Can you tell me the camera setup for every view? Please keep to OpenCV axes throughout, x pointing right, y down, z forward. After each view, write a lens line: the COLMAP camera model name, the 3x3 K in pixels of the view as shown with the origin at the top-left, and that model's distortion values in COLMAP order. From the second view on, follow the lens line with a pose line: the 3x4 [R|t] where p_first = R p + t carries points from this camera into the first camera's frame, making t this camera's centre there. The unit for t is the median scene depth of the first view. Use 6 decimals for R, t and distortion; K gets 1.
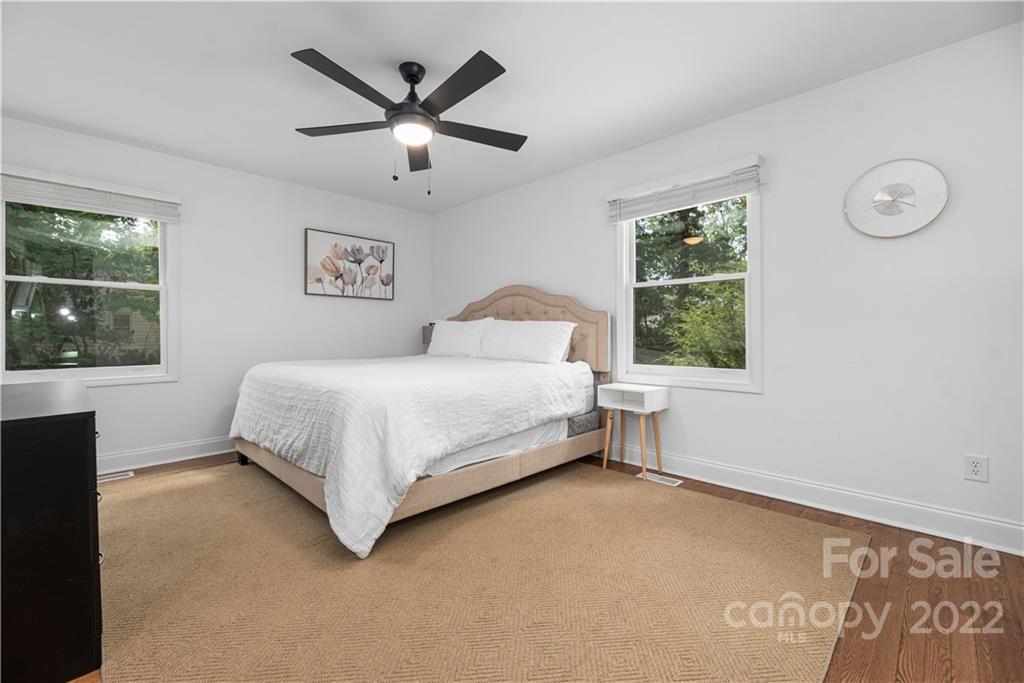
lens RADIAL K [[426.6, 0, 512.6], [0, 426.6, 337.0], [0, 0, 1]] dist [0.001779, -0.000063]
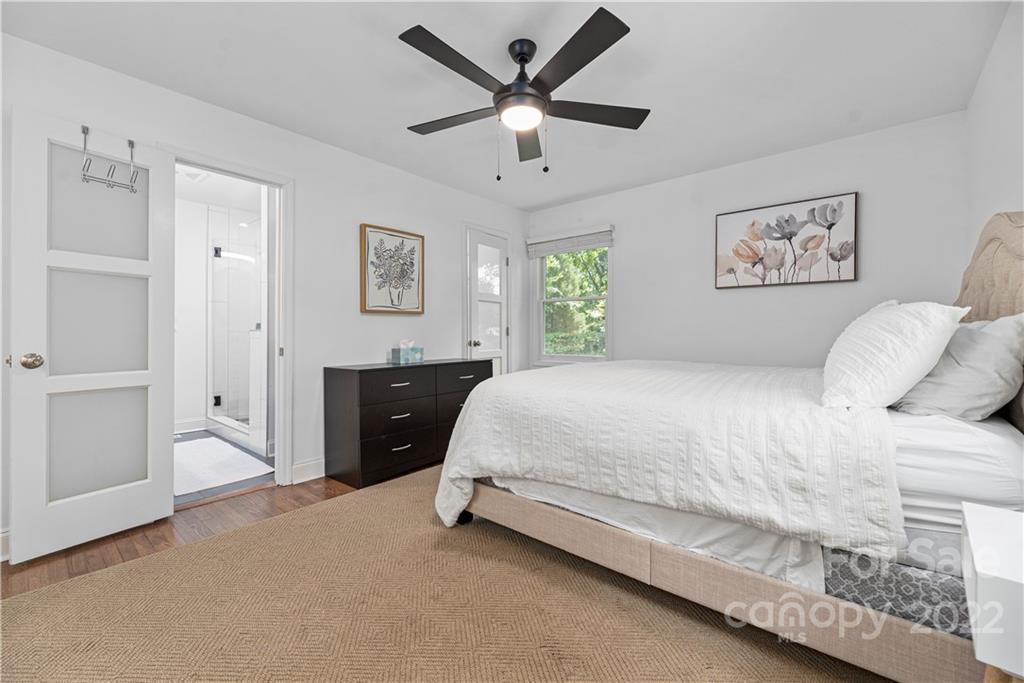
lens RADIAL K [[426.6, 0, 512.4], [0, 426.6, 337.6], [0, 0, 1]] dist [0.001779, -0.000063]
pose [[0.075543, 0.015544, -0.997021, 0.360973], [-0.005938, 0.999868, 0.015138, -0.007667], [0.997125, 0.004776, 0.075625, 0.477028]]
